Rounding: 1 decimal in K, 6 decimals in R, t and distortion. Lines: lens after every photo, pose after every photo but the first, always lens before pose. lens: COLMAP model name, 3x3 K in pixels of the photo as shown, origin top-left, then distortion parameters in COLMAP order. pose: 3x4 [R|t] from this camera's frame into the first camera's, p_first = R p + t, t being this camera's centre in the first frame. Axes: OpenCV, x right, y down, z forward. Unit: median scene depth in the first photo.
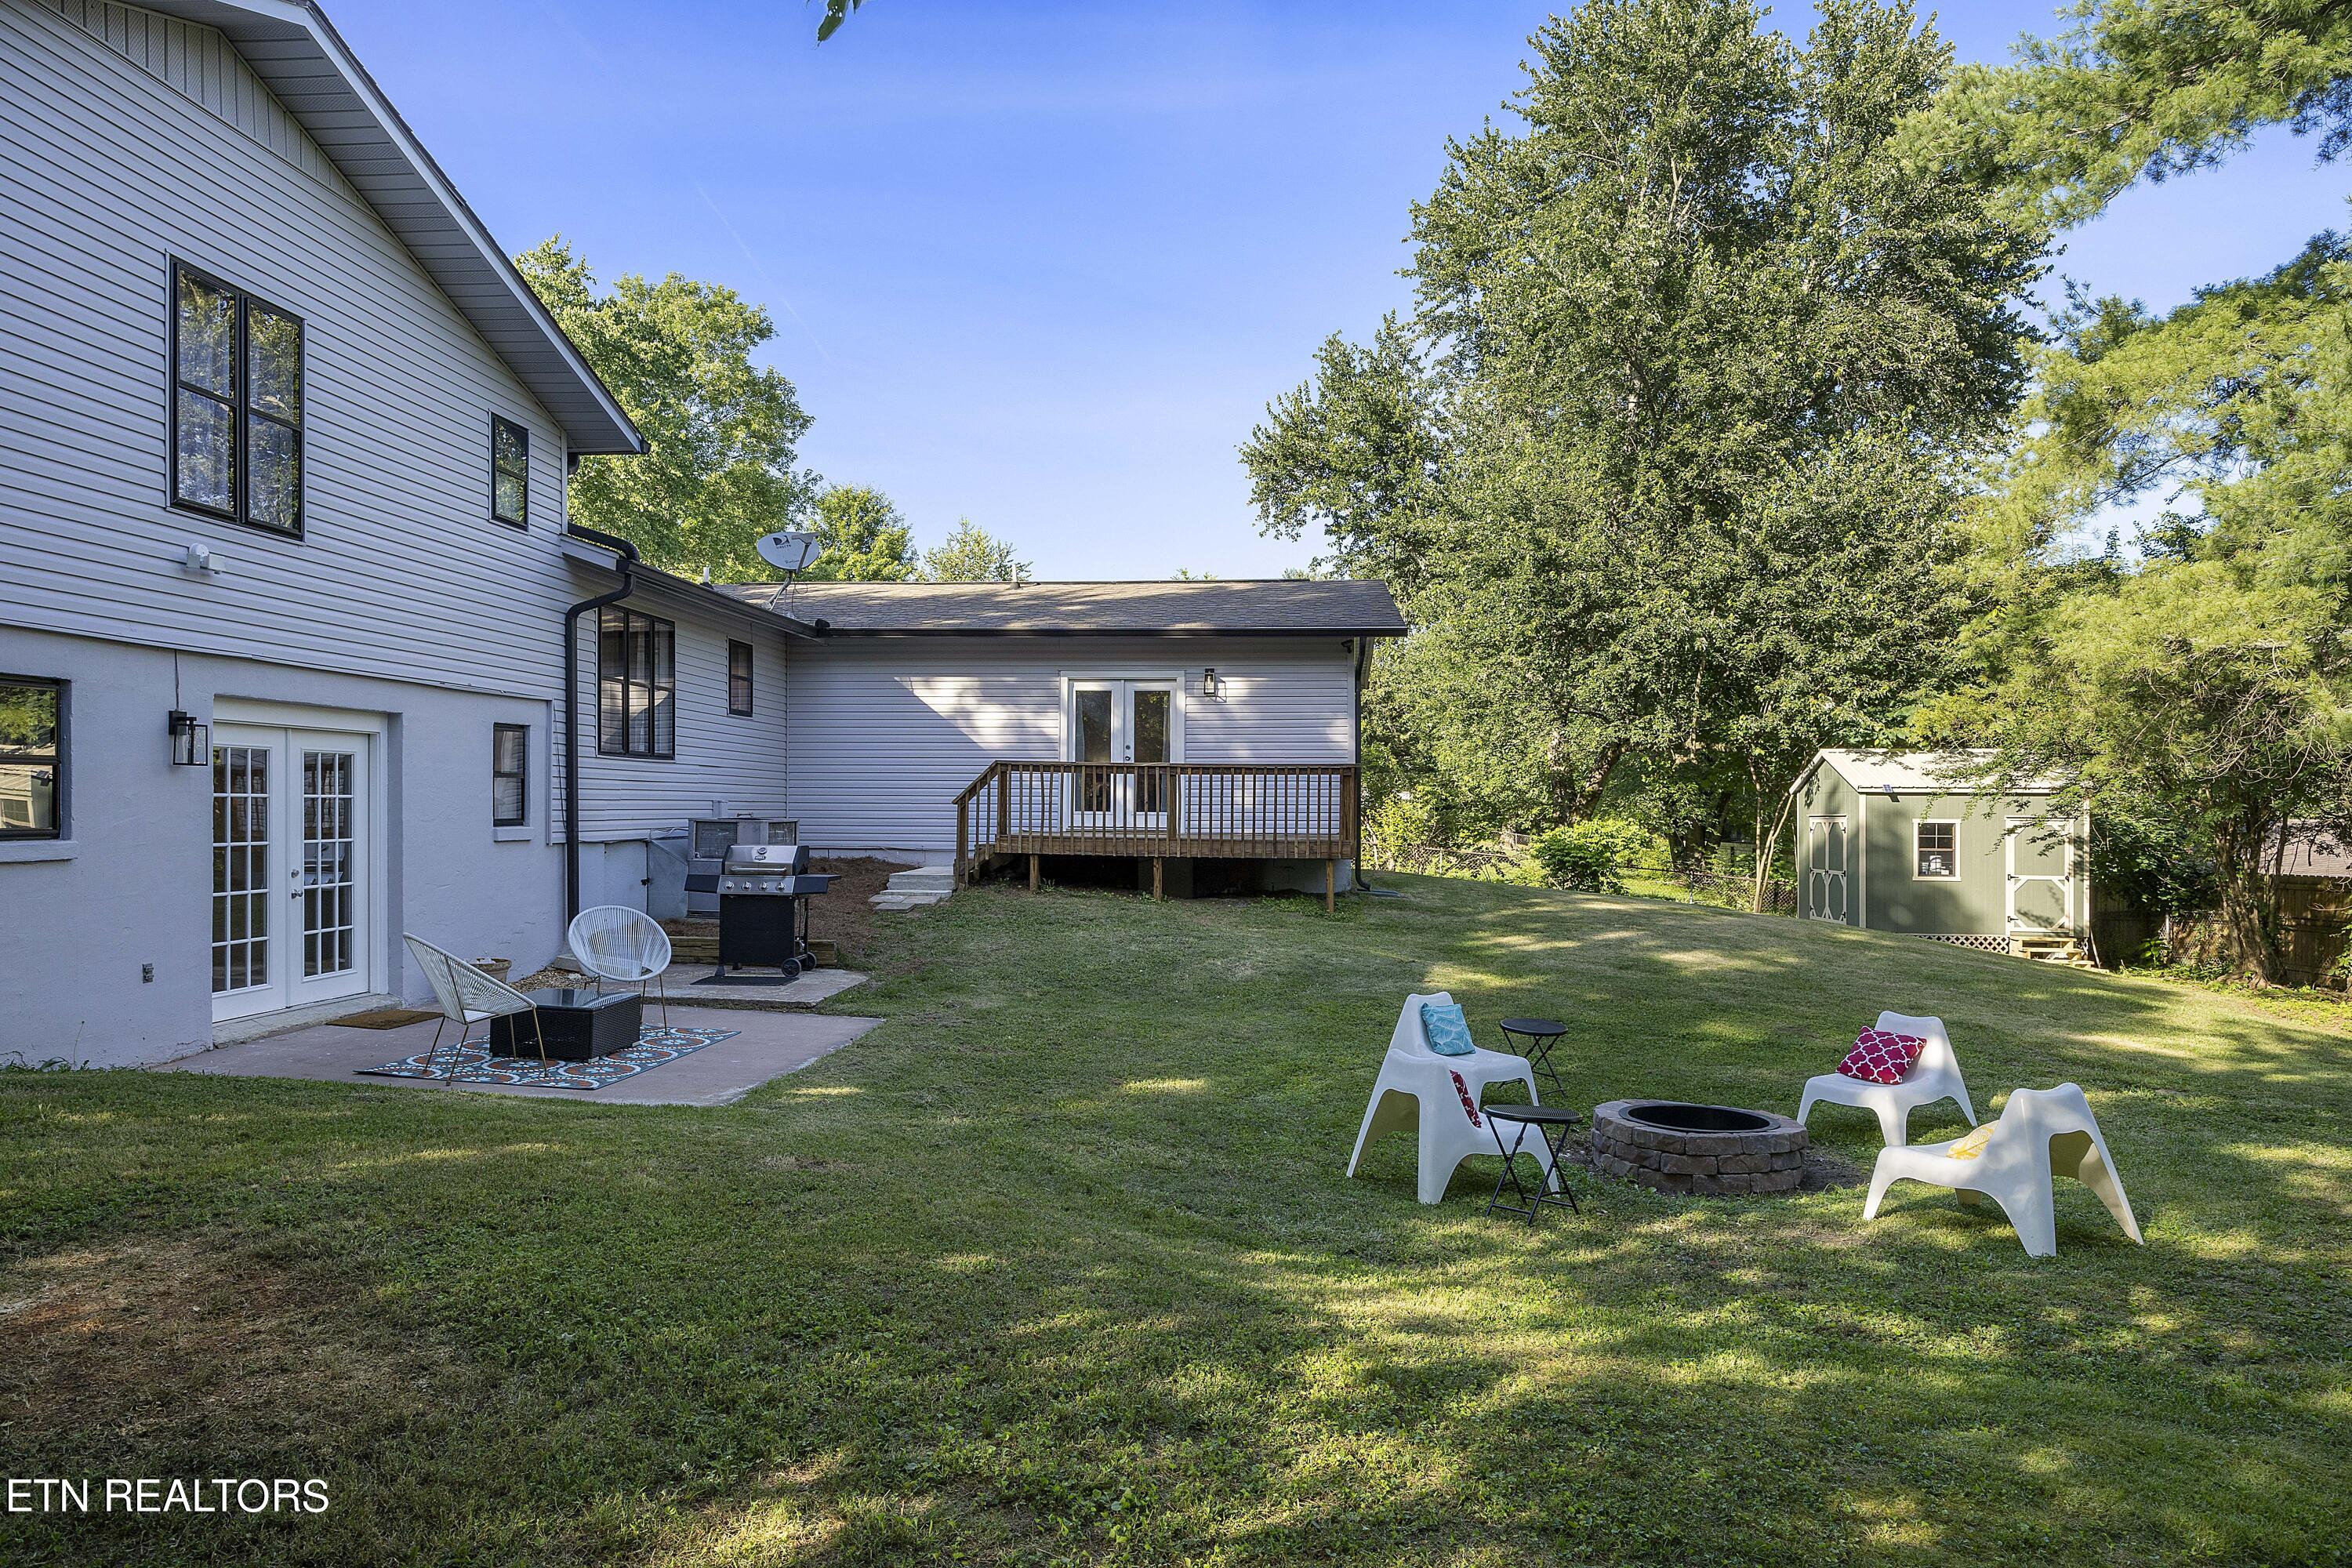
lens RADIAL K [[1456.8, 0, 1176.0], [0, 1456.8, 784.0], [0, 0, 1]] dist [0.030253, -0.000047]
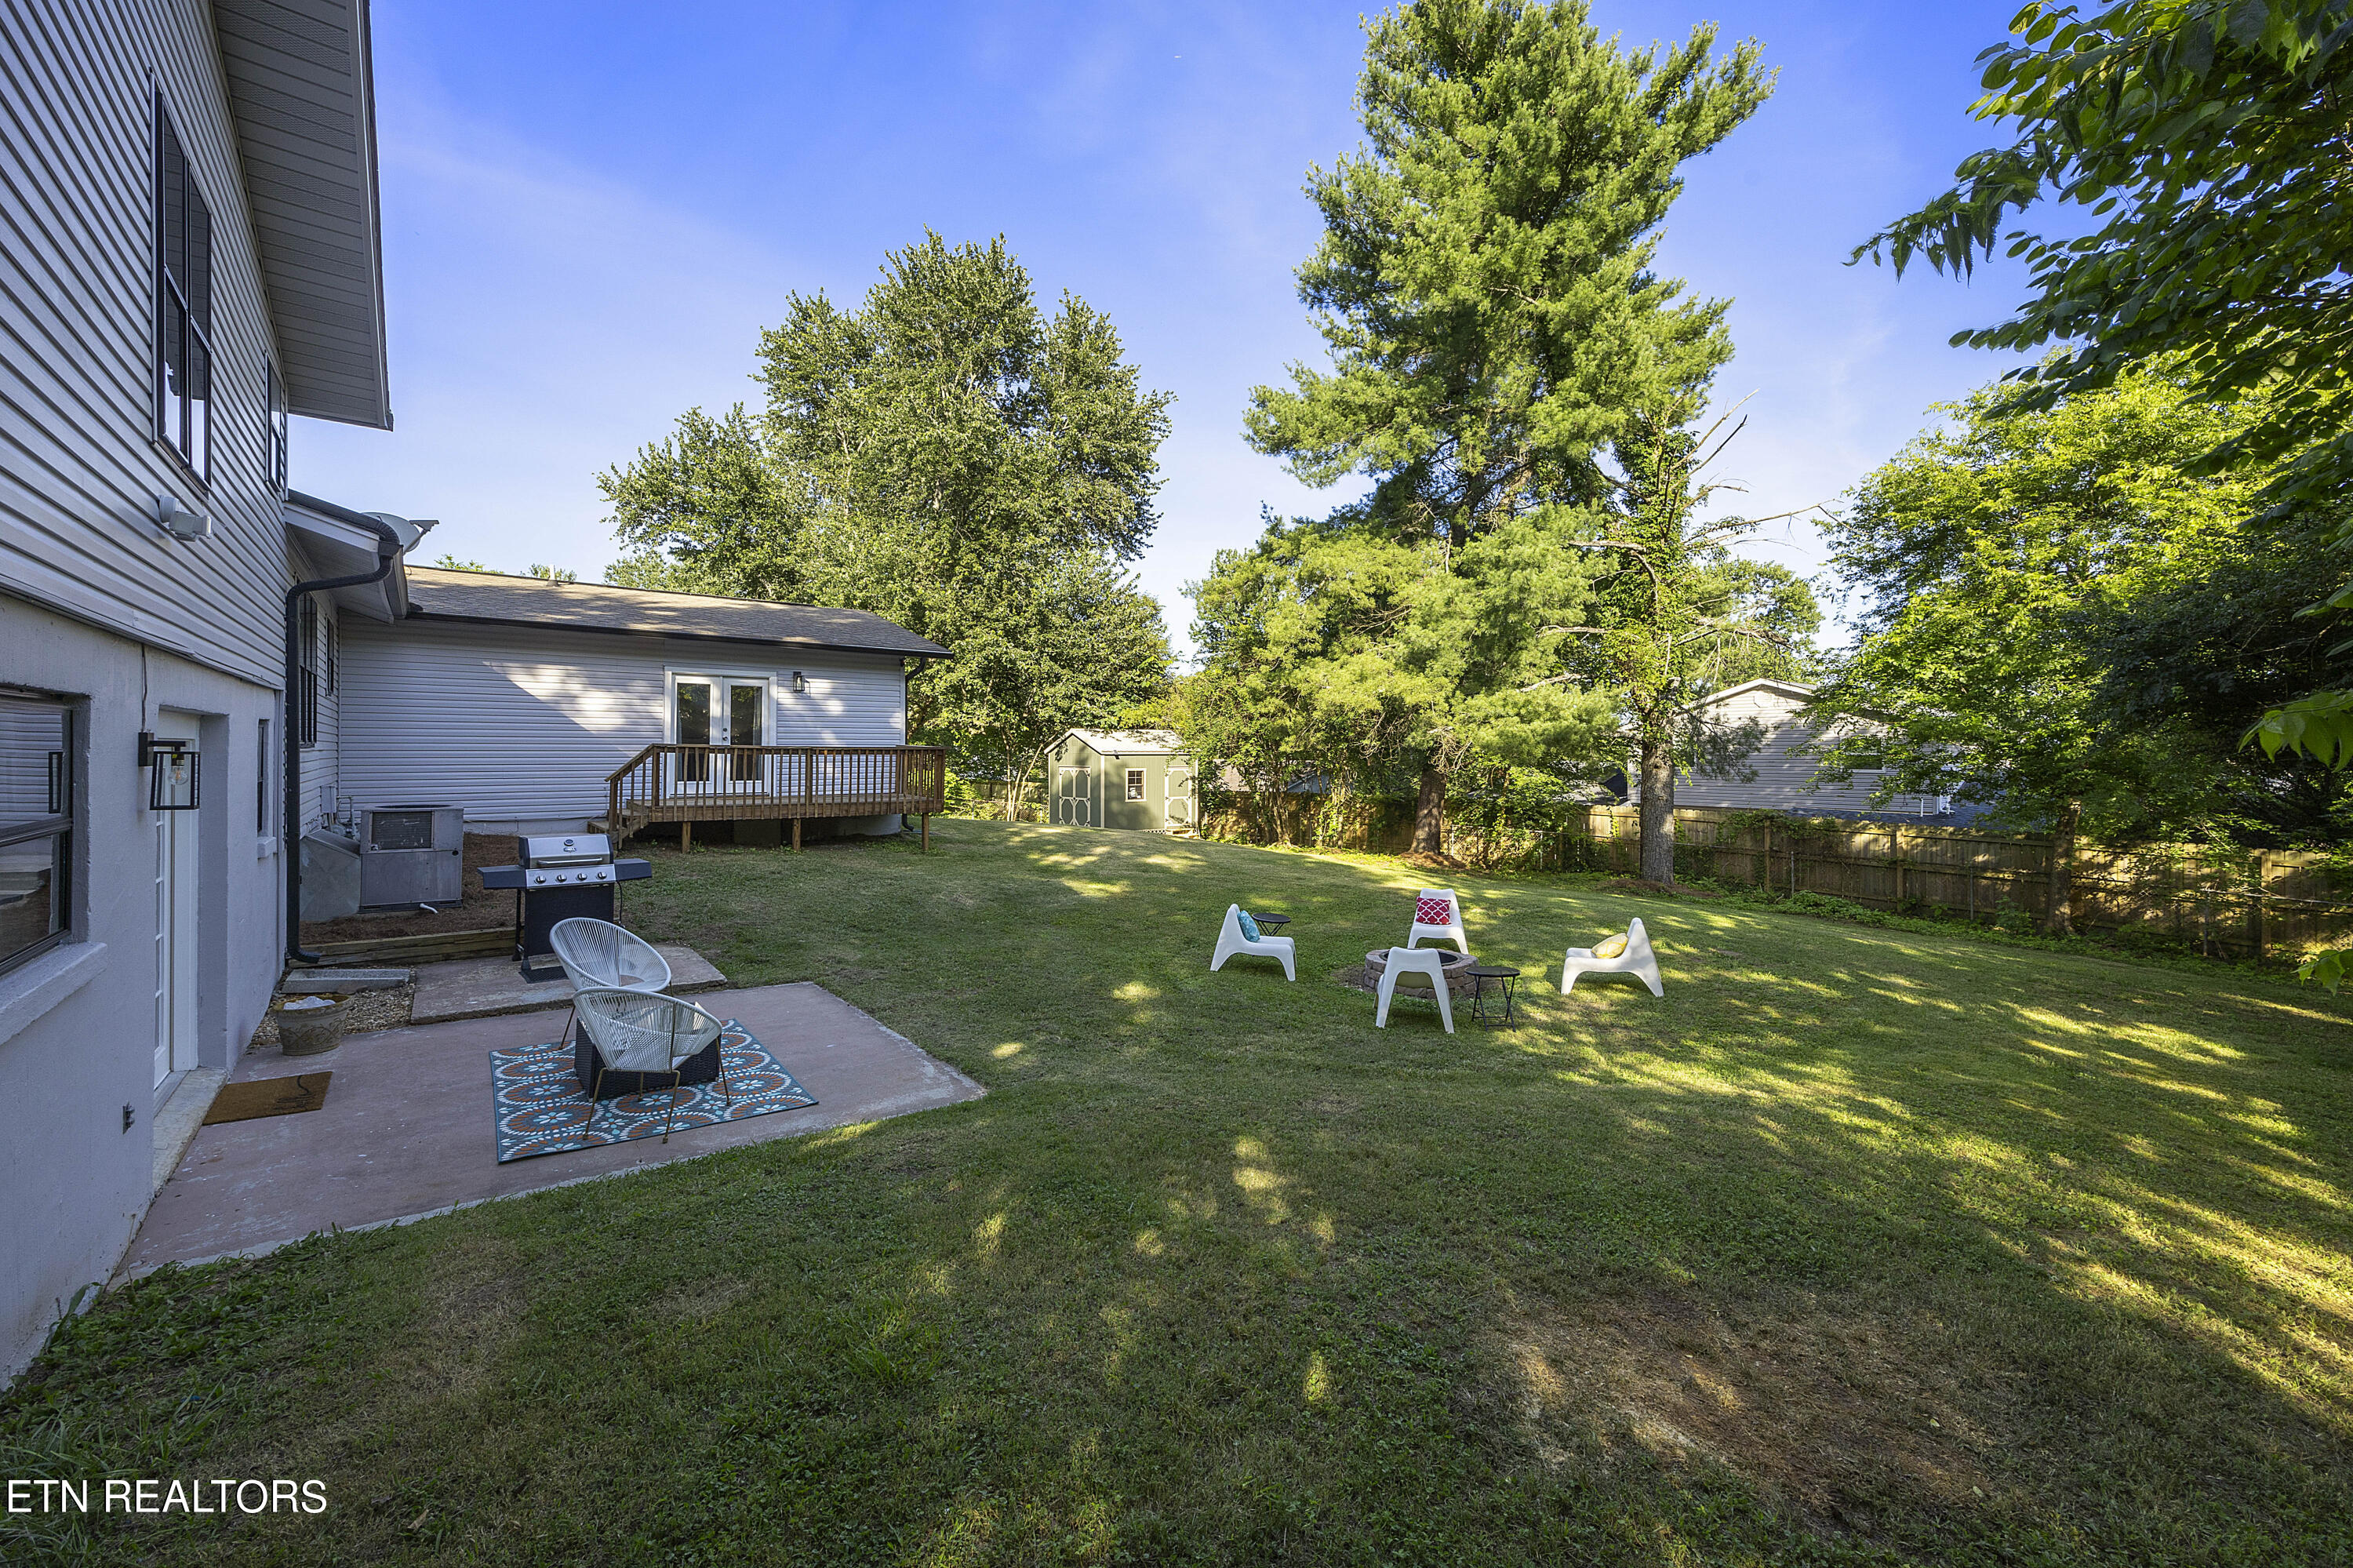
lens RADIAL K [[916.8, 0, 1176.8], [0, 916.8, 742.0], [0, 0, 1]] dist [-0.000342, -0.000001]
pose [[0.715799, -0.000887, 0.698306, -0.308009], [-0.008998, 0.999904, 0.010494, -0.026427], [-0.698249, -0.013795, 0.715722, 0.161417]]
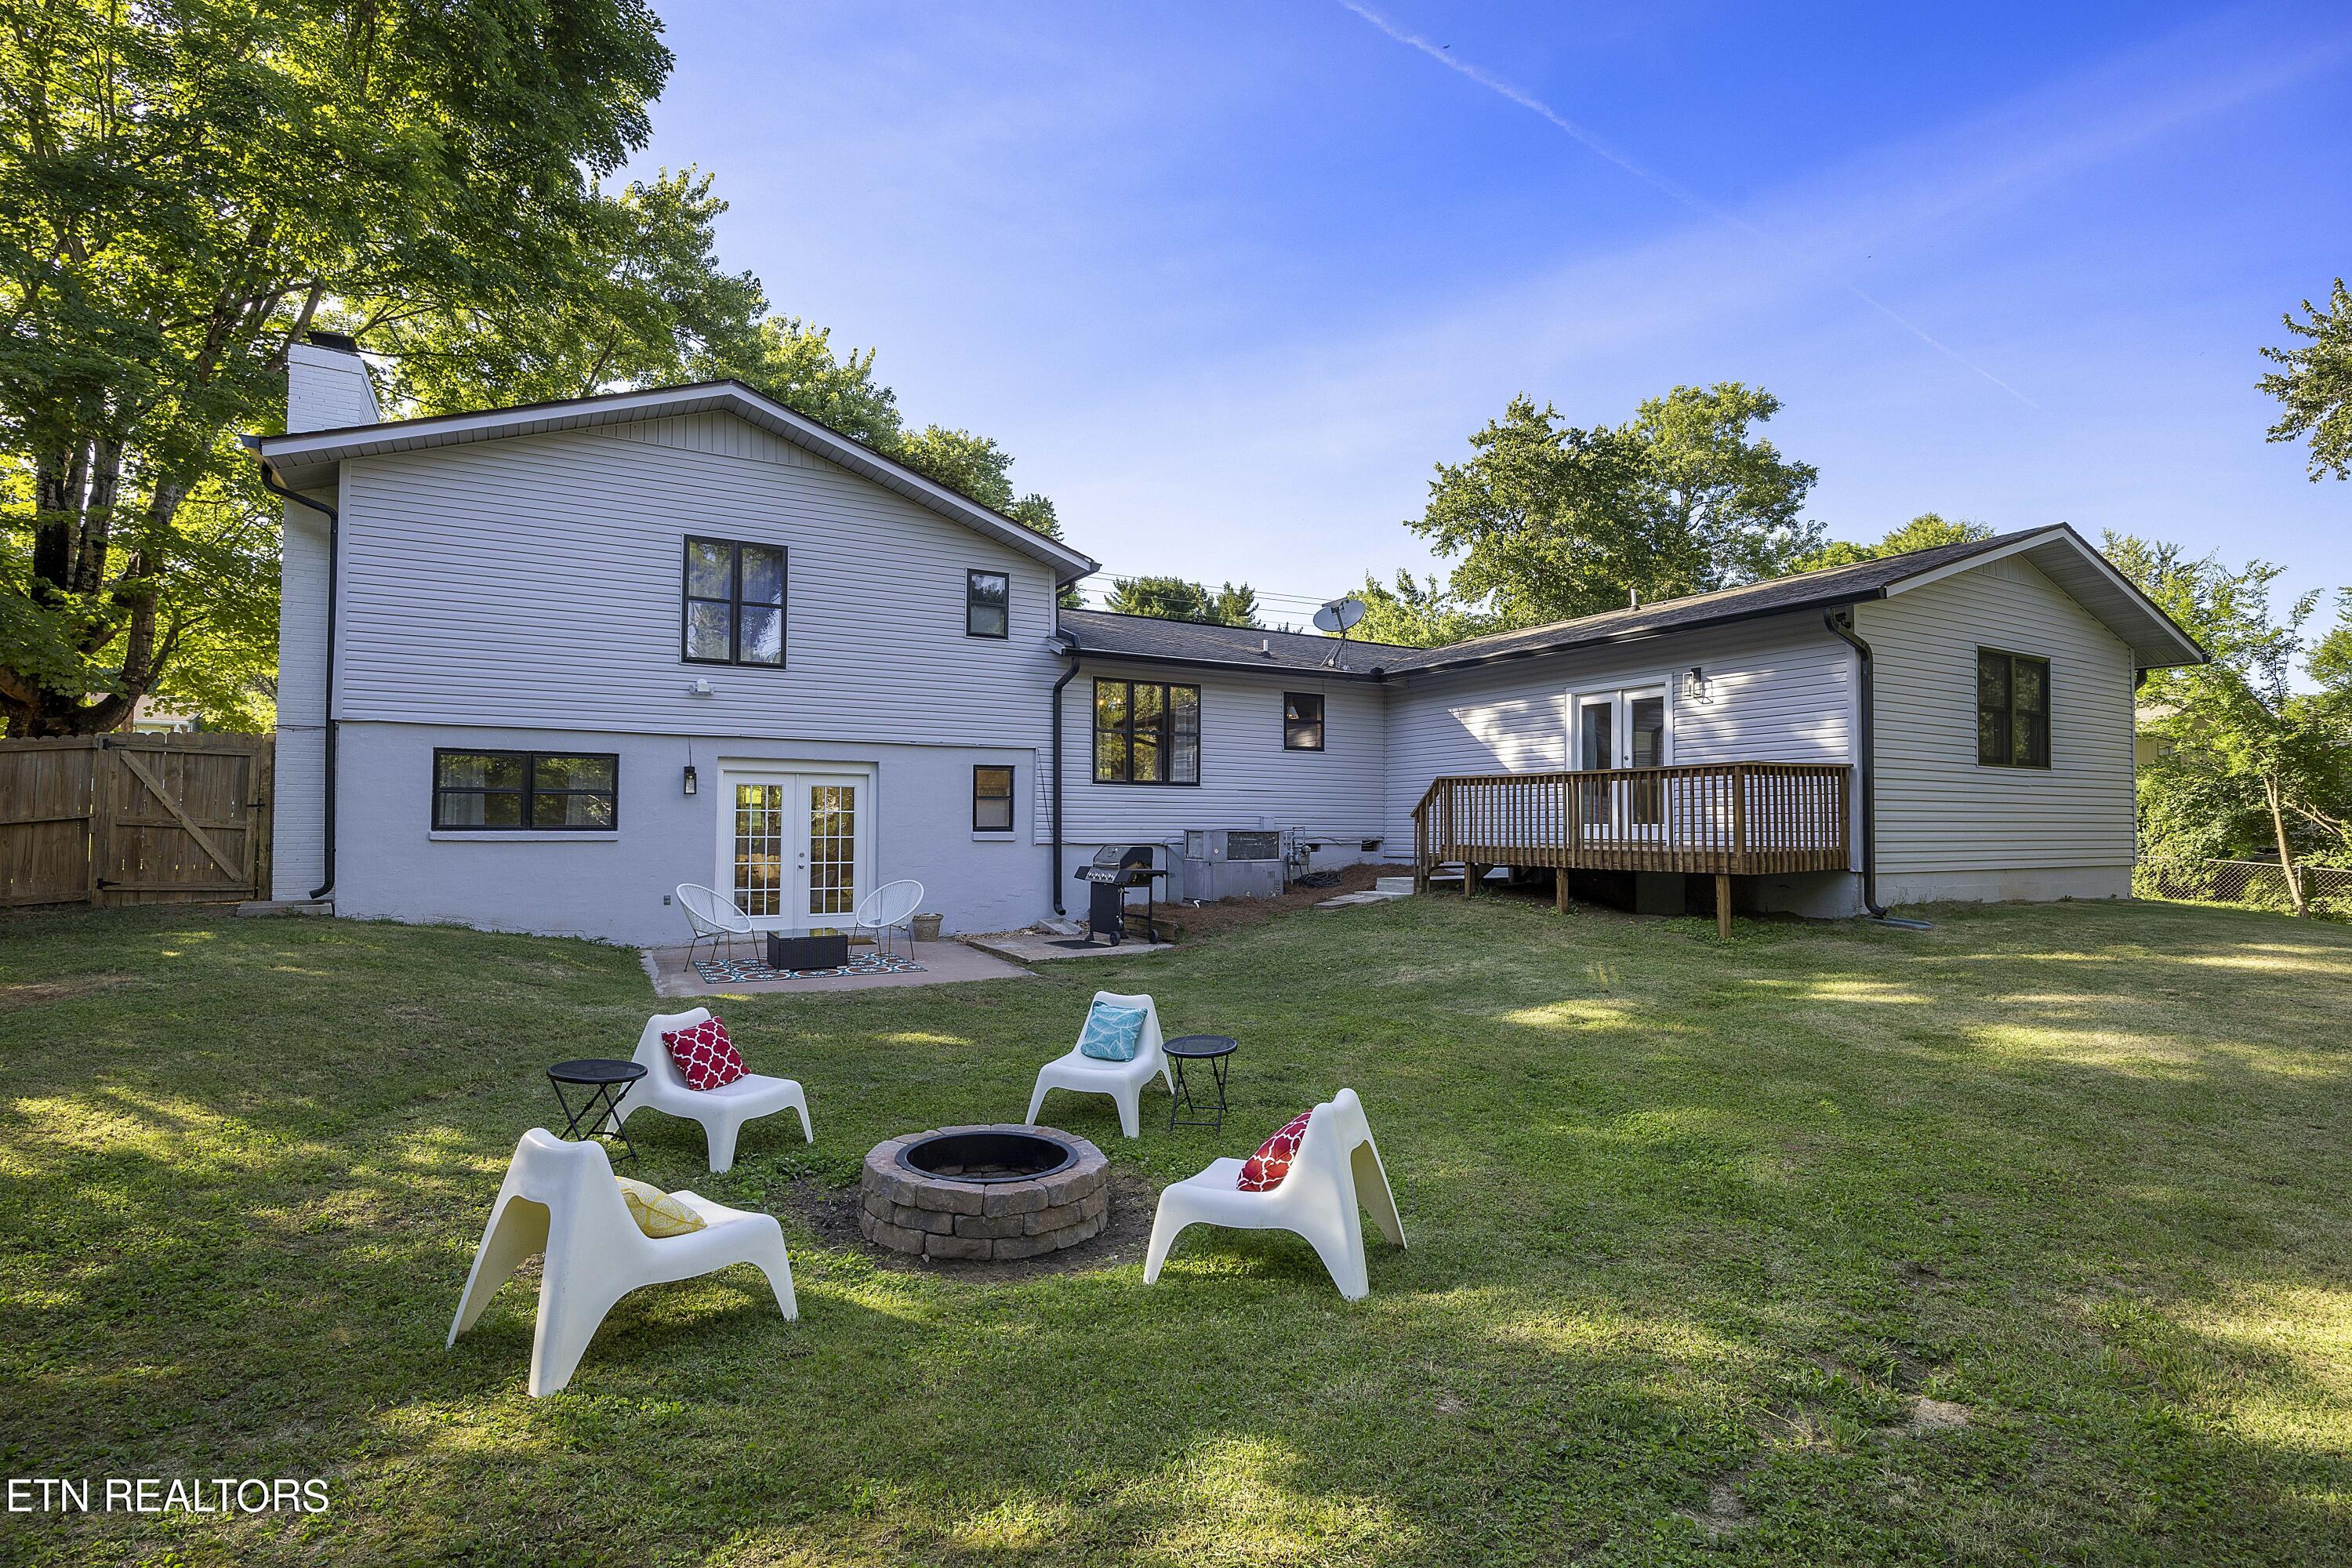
lens RADIAL K [[1143.5, 0, 1178.1], [0, 1143.5, 805.3], [0, 0, 1]] dist [-0.002444, -0.000058]
pose [[0.573746, -0.021903, -0.818740, 0.426998], [0.012660, 0.999760, -0.017873, 0.016815], [0.818936, -0.000110, 0.573886, 0.310604]]
